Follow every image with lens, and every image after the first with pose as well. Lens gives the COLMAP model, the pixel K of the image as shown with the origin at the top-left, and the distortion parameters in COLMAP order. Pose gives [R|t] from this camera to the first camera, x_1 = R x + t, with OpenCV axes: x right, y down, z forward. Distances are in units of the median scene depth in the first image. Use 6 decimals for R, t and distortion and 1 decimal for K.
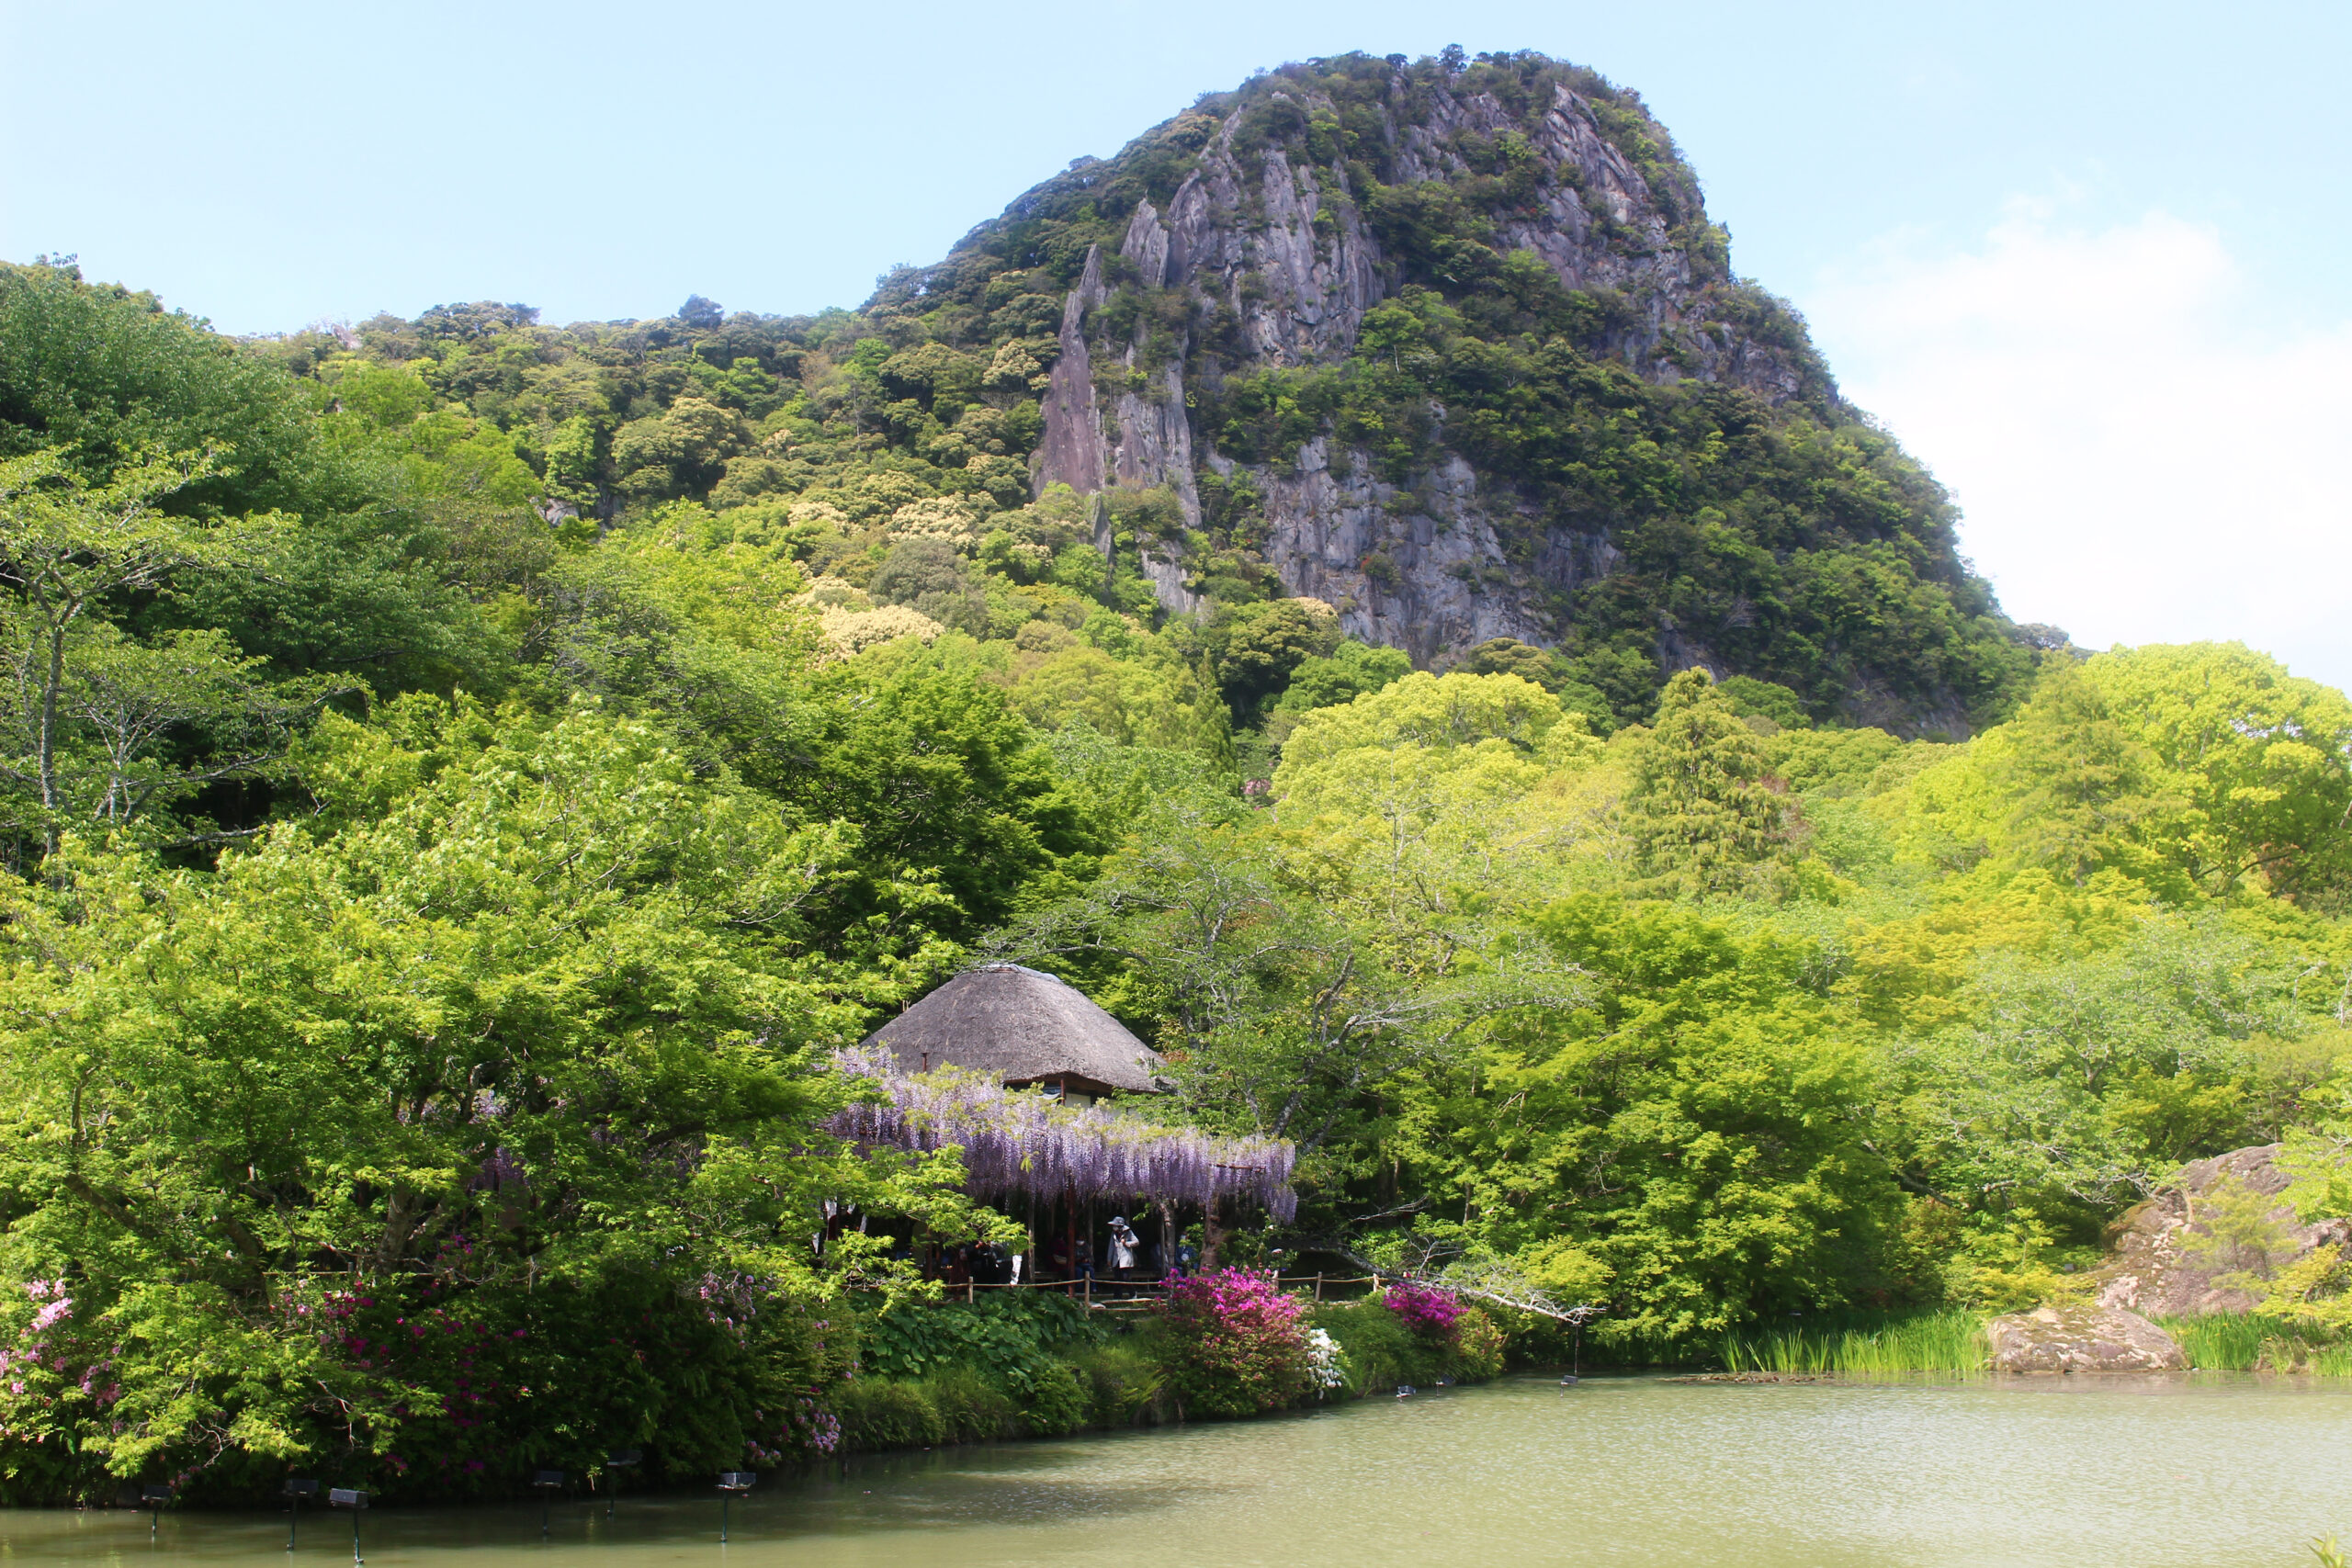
lens RADIAL K [[3108.8, 0, 1176.0], [0, 3108.8, 784.0], [0, 0, 1]] dist [-0.005165, 0.003753]
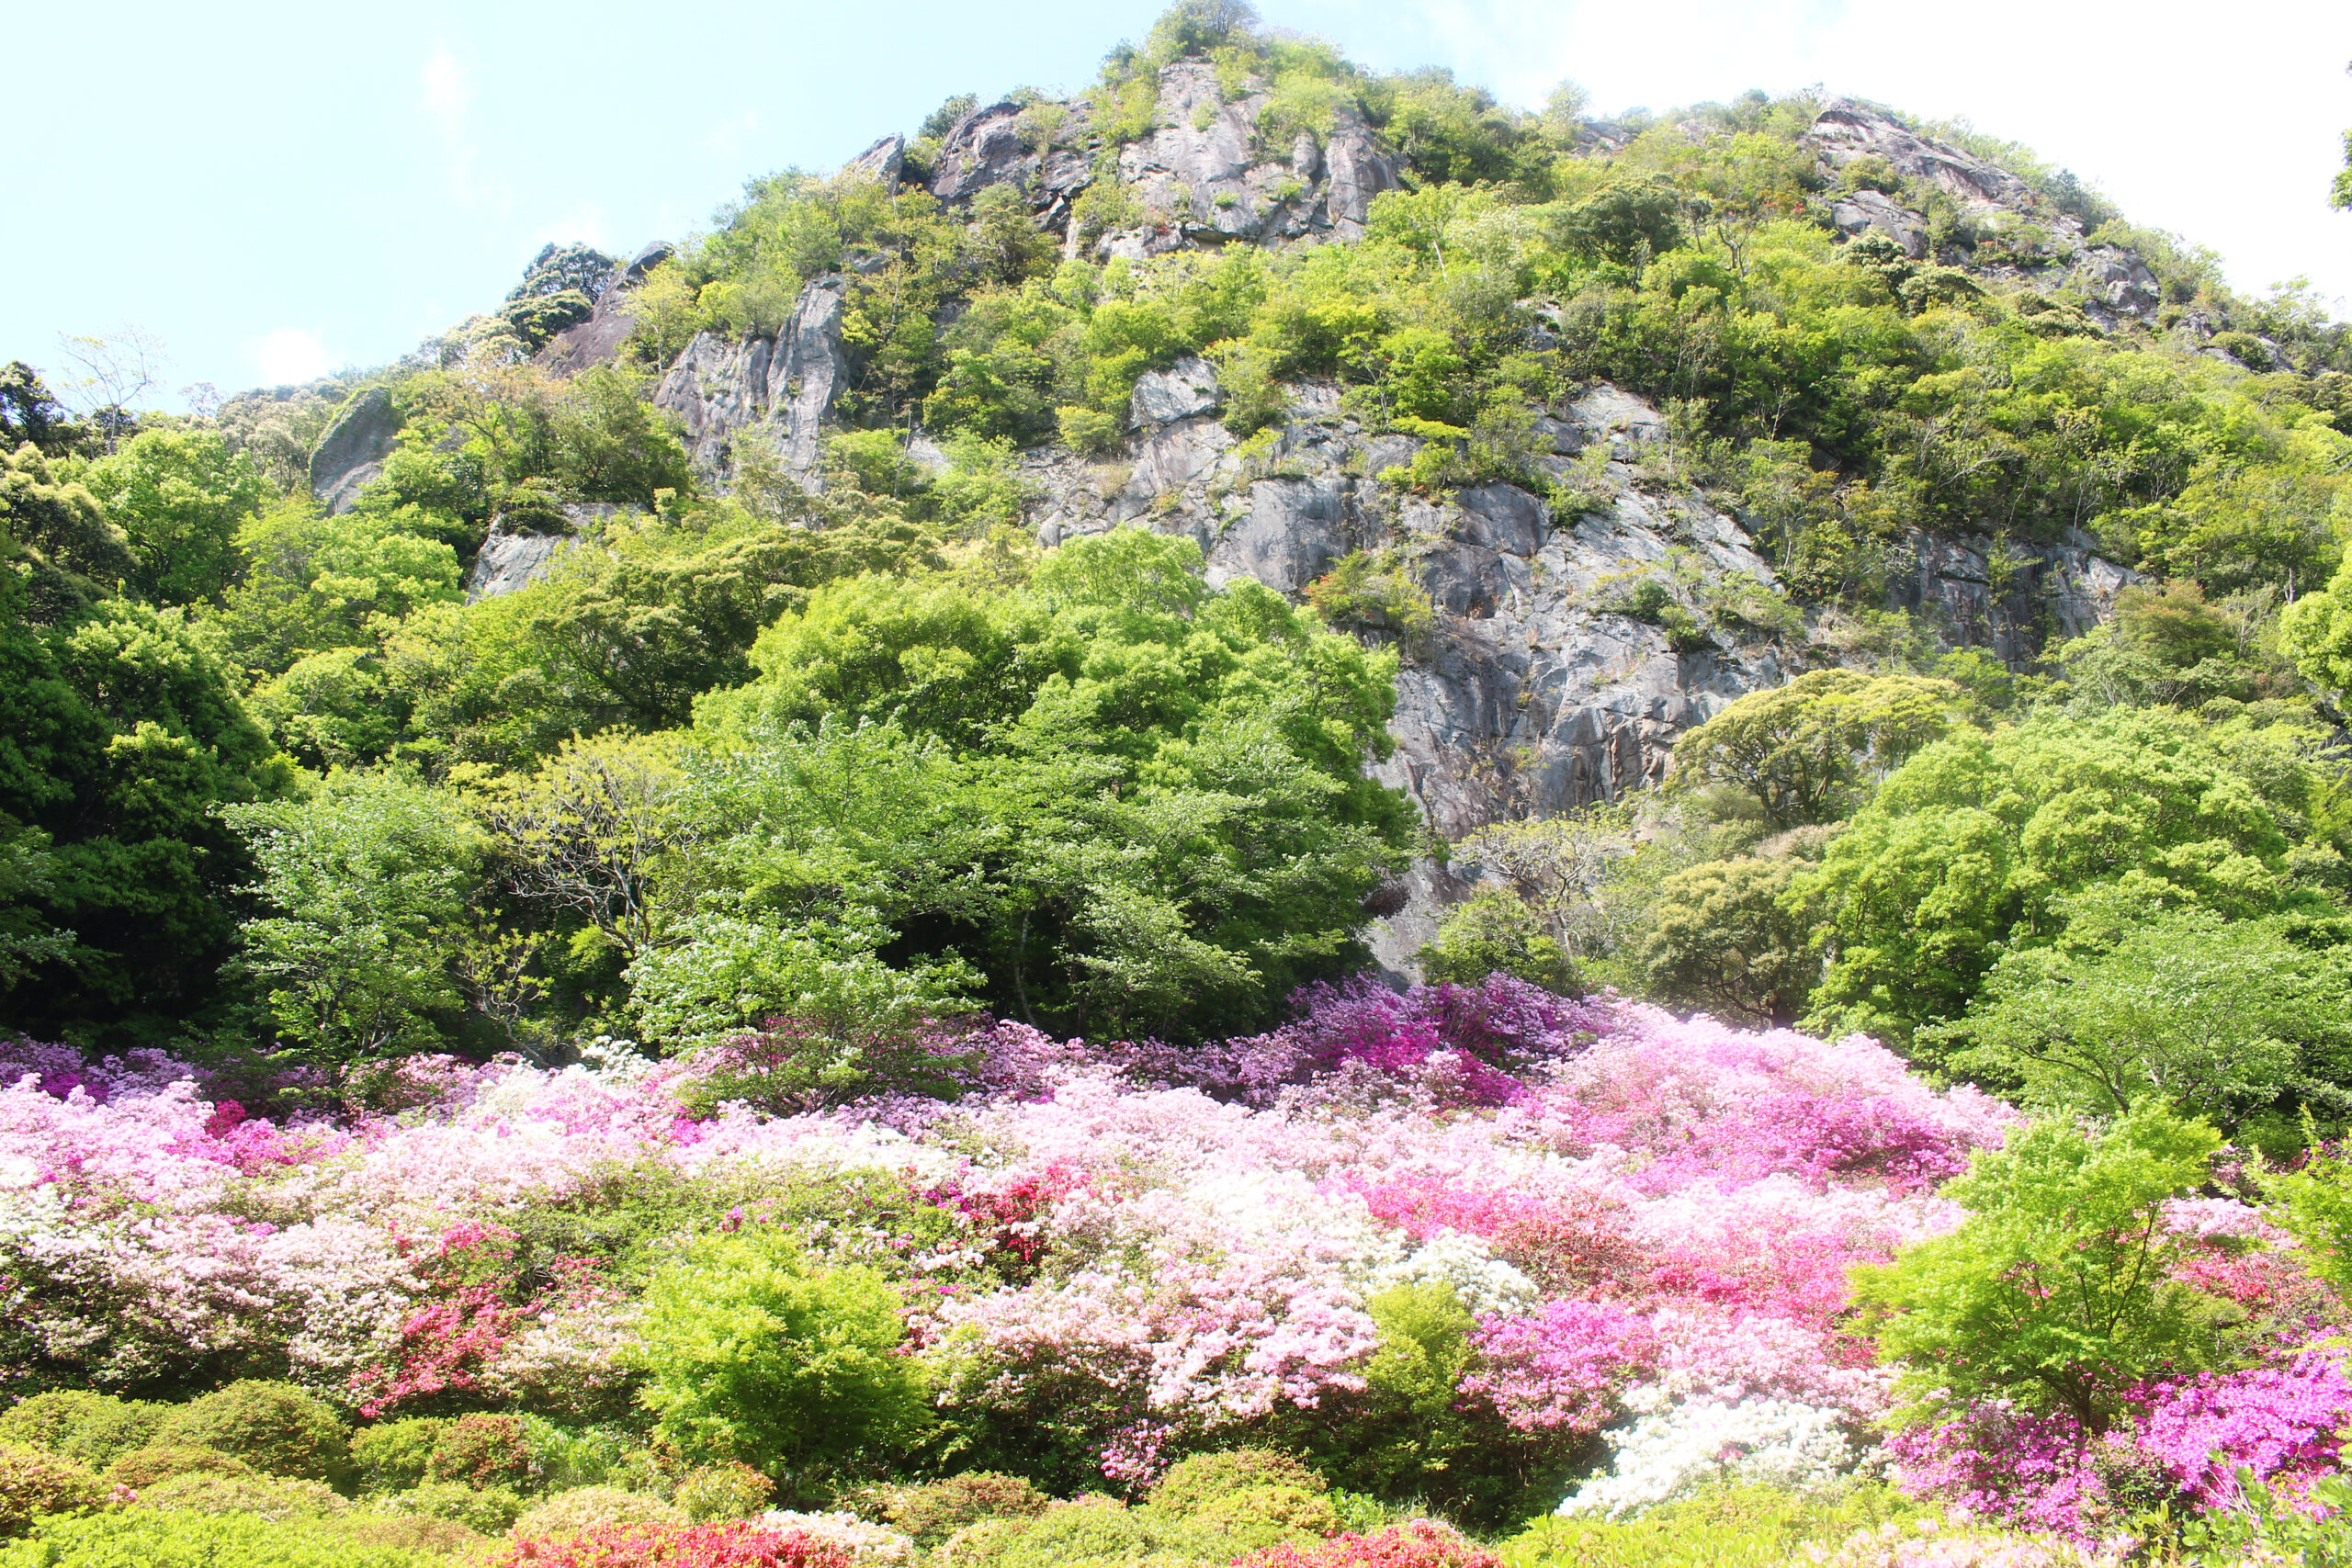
lens RADIAL K [[2025.7, 0, 1176.0], [0, 2025.7, 784.0], [0, 0, 1]] dist [-0.161708, 0.148678]
pose [[0.945401, -0.179263, -0.272180, 0.099263], [0.046208, 0.900430, -0.432540, 0.038344], [0.322618, 0.396347, 0.859550, 0.804032]]
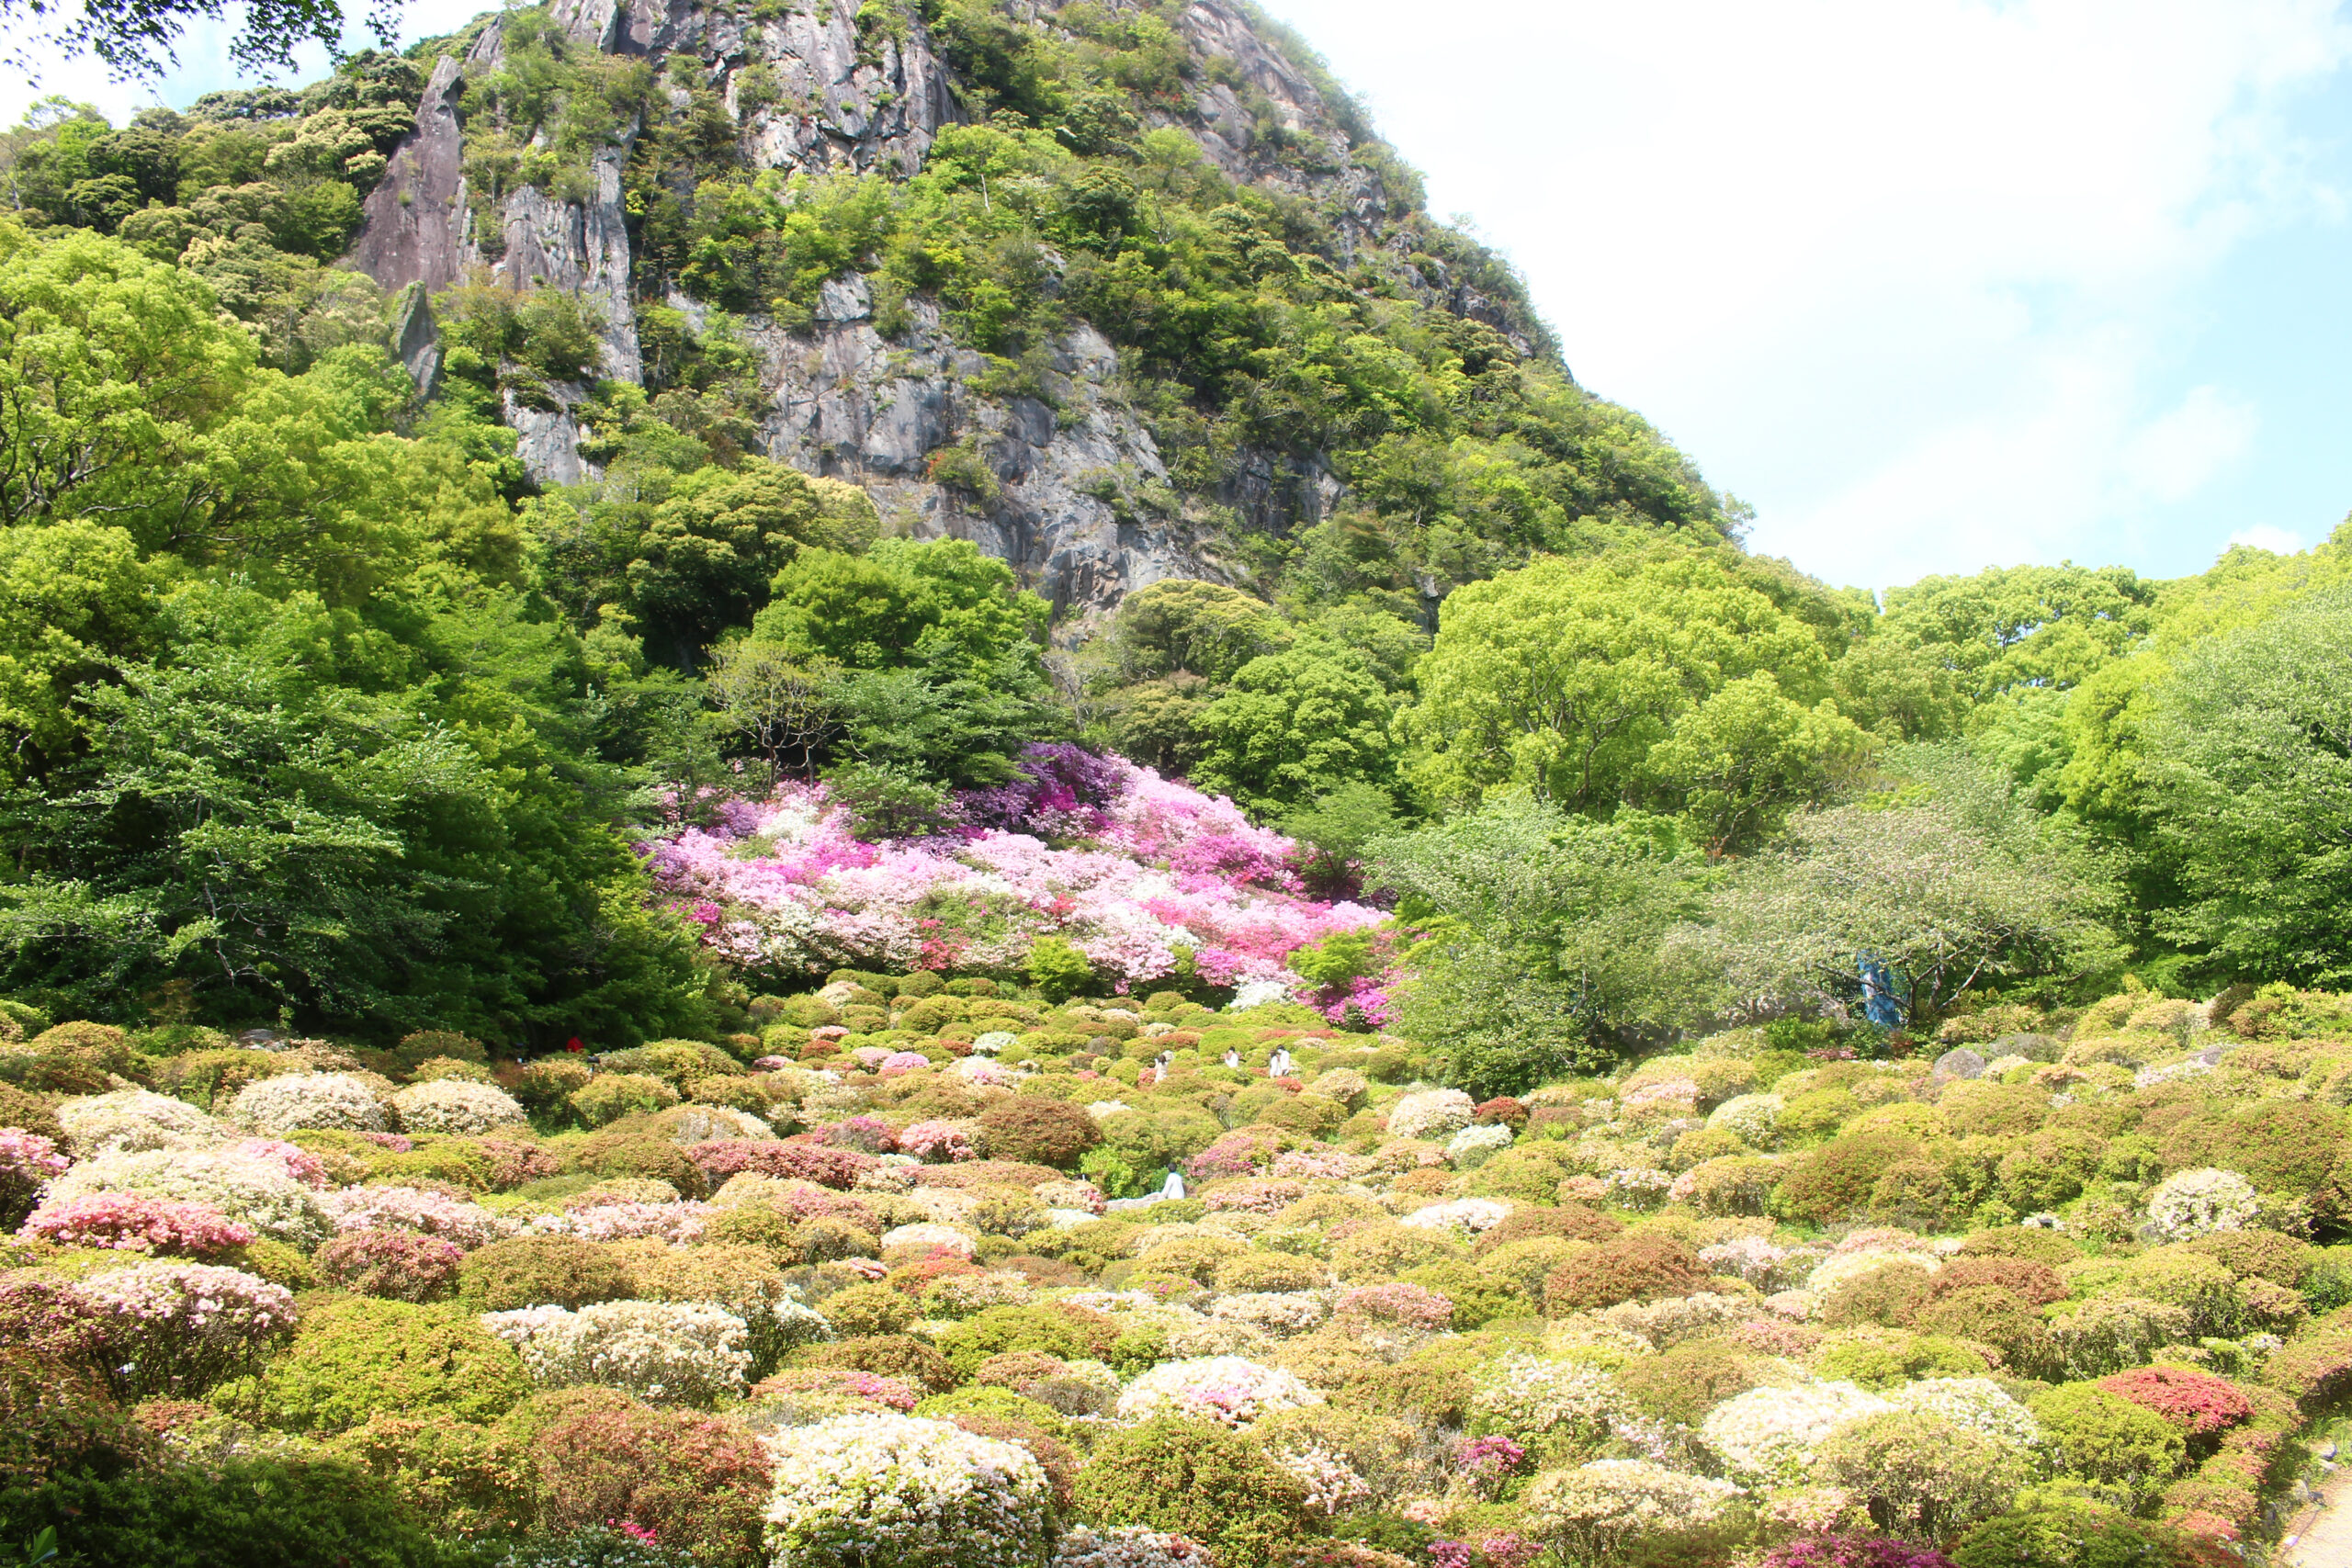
lens RADIAL K [[2025.7, 0, 1176.0], [0, 2025.7, 784.0], [0, 0, 1]] dist [-0.161708, 0.148678]
pose [[0.990708, -0.029490, 0.132767, 0.052559], [0.045799, 0.991533, -0.121512, 0.036115], [-0.128060, 0.126463, 0.983671, 0.617688]]
